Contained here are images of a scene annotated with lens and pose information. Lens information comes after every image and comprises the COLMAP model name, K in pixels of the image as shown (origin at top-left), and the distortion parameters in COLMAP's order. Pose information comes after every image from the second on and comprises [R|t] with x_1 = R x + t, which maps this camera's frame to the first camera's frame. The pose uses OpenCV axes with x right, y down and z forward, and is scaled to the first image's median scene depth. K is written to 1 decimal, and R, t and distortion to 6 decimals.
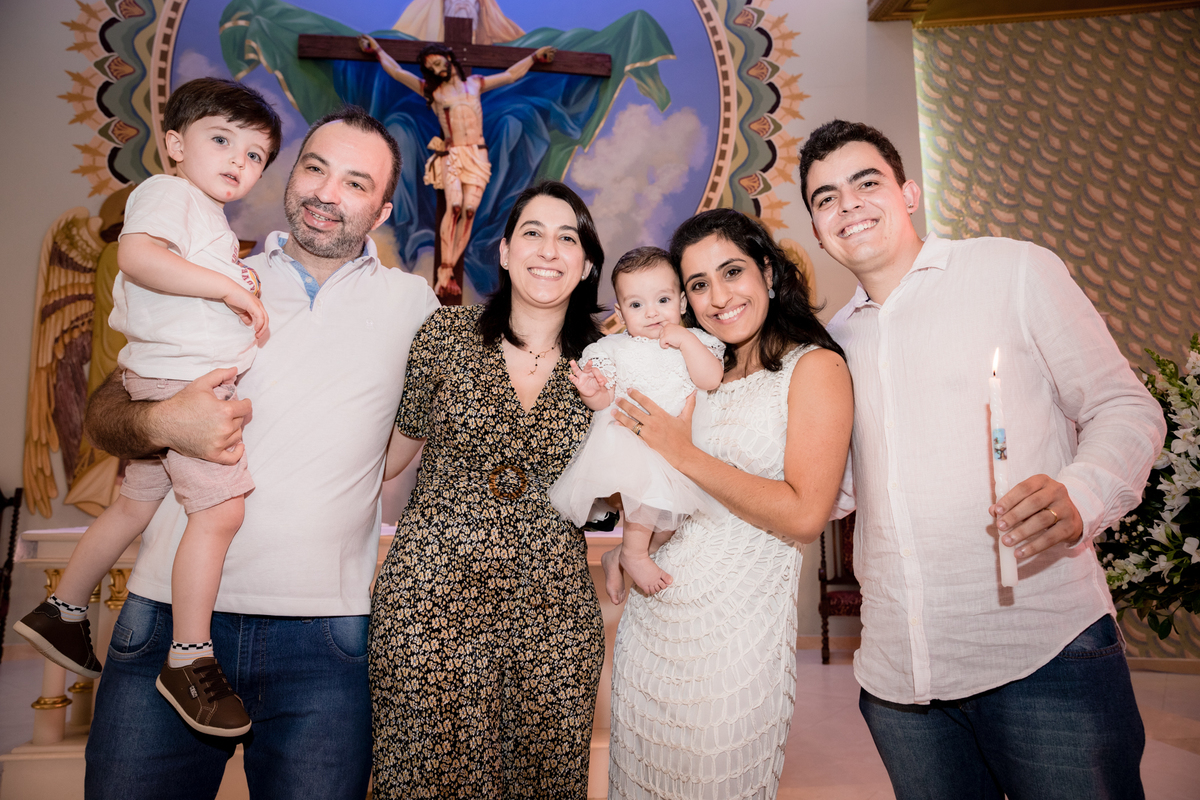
lens RADIAL K [[807.2, 0, 597.5], [0, 807.2, 401.8], [0, 0, 1]] dist [-0.111895, 0.084534]
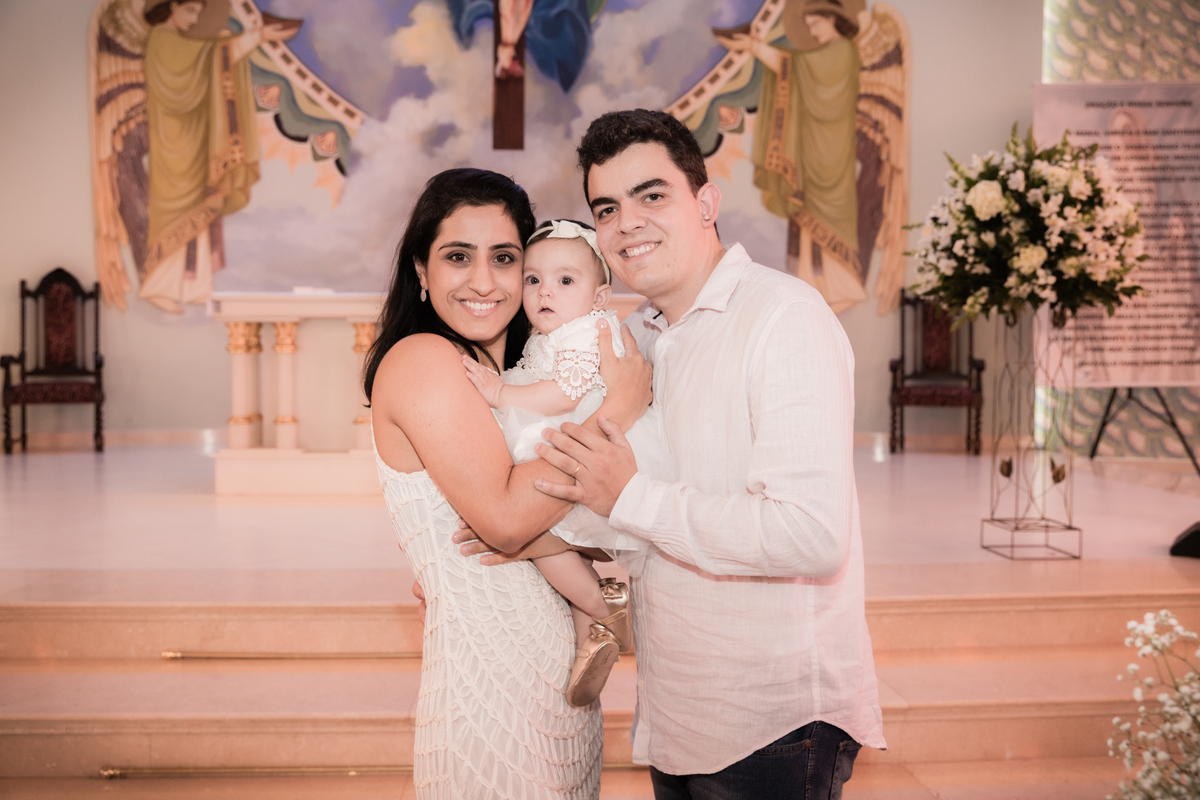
lens RADIAL K [[1167.5, 0, 600.1], [0, 1167.5, 400.0], [0, 0, 1]] dist [0.014598, 0.013085]
pose [[0.995935, 0.004632, -0.089958, 0.043652], [0.011198, 0.984564, 0.174668, 0.002054], [0.089379, -0.174966, 0.980509, -0.395758]]
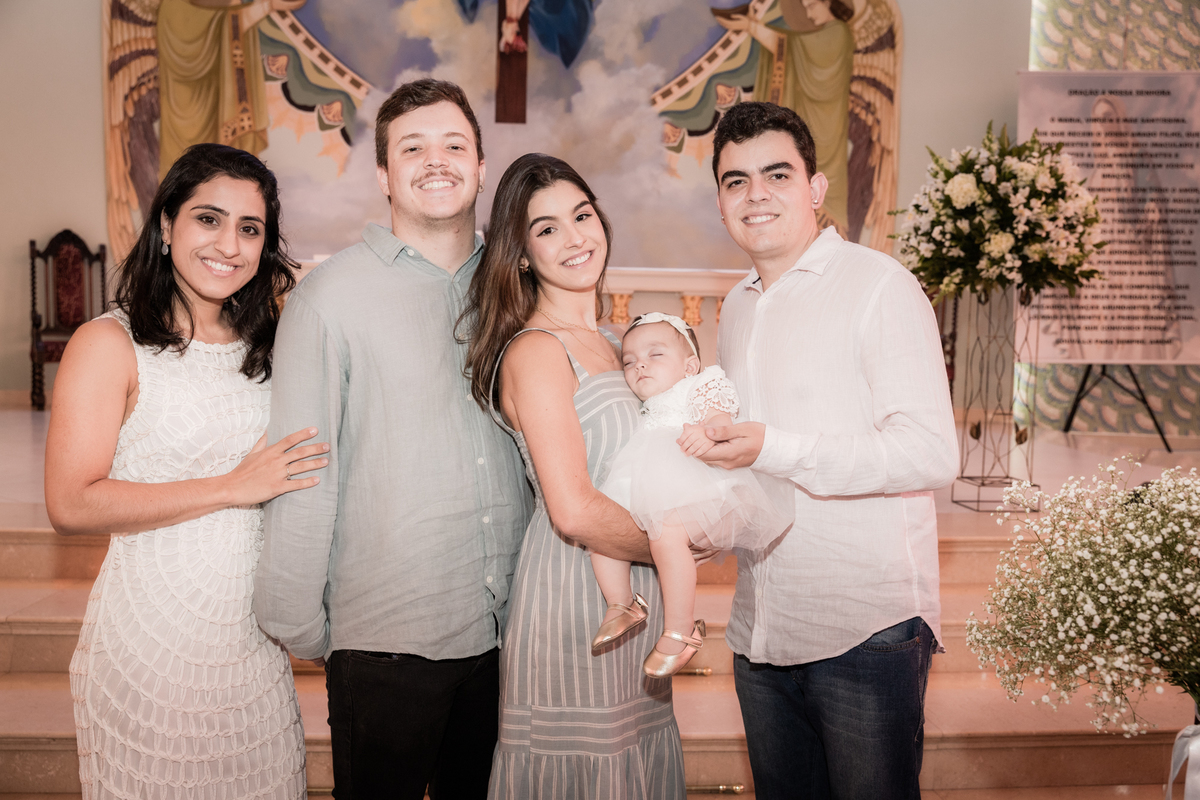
lens RADIAL K [[1206.6, 0, 600.2], [0, 1206.6, 399.4], [0, 0, 1]] dist [0.022850, 0.012574]
pose [[0.997126, 0.023503, -0.072026, 0.031888], [-0.008947, 0.980544, 0.196094, -0.008497], [0.075234, -0.194886, 0.977936, -0.488817]]
